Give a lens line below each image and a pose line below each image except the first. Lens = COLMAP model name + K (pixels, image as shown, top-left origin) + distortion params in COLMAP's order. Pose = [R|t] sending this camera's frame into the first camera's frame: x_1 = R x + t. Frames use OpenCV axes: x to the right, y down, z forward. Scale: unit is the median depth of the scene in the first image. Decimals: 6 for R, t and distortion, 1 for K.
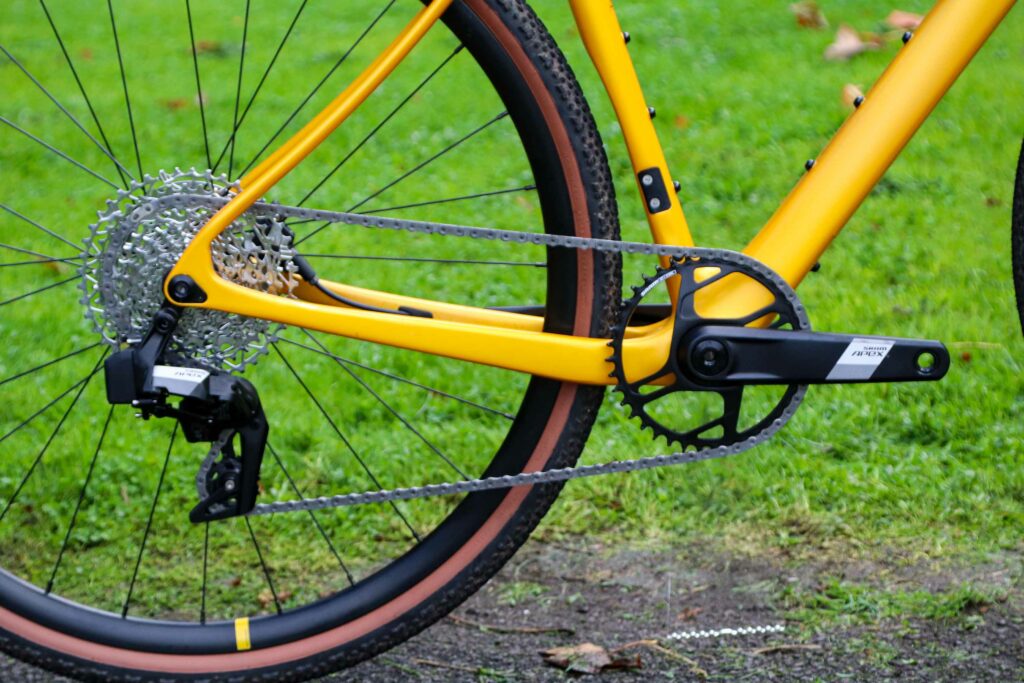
lens RADIAL K [[3927.0, 0, 506.7], [0, 3927.0, 347.0], [0, 0, 1]] dist [0.274731, 0.000000]
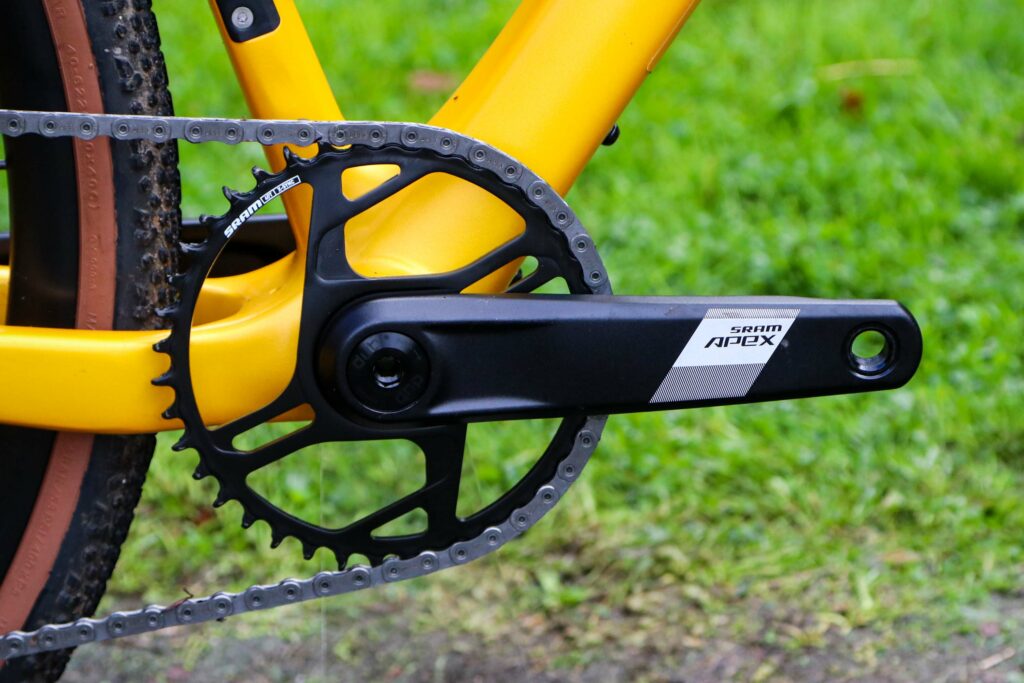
lens RADIAL K [[4762.0, 0, 522.6], [0, 4762.0, 340.2], [0, 0, 1]] dist [0.548415, 0.000000]
pose [[0.994614, -0.065699, 0.080170, 0.023126], [0.053727, 0.988221, 0.143295, -0.074396], [-0.088640, -0.138215, 0.986428, 0.453726]]
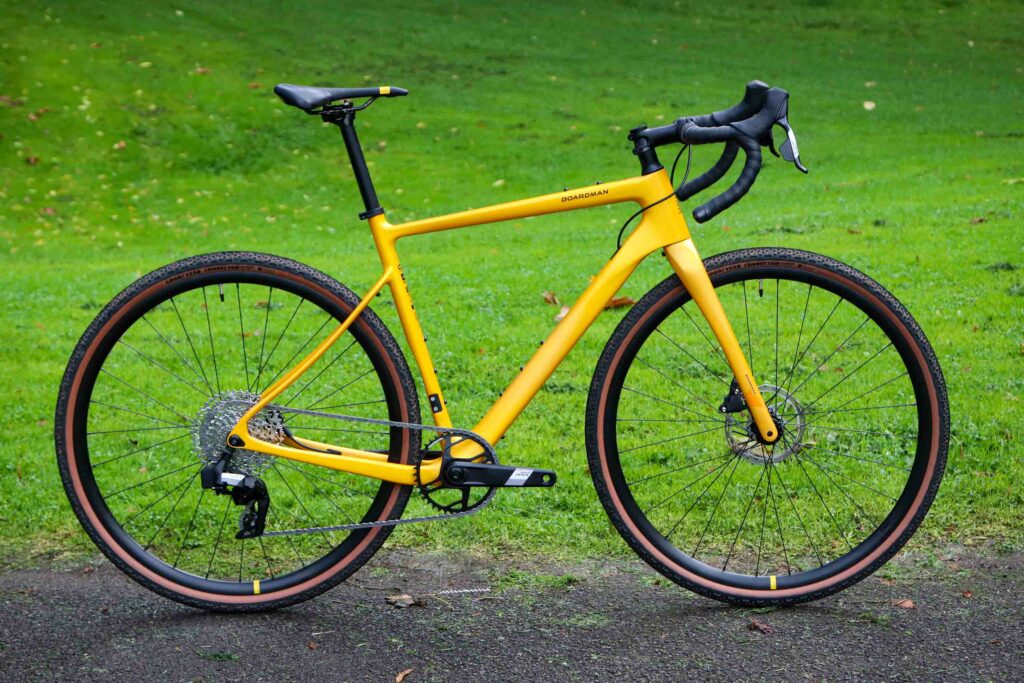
lens RADIAL K [[2223.6, 0, 509.0], [0, 2223.6, 339.4], [0, 0, 1]] dist [0.054102, 0.000000]
pose [[0.999291, 0.026084, 0.027159, 0.043376], [-0.024934, 0.998812, -0.041862, -0.022808], [-0.028218, 0.041155, 0.998754, -0.337416]]
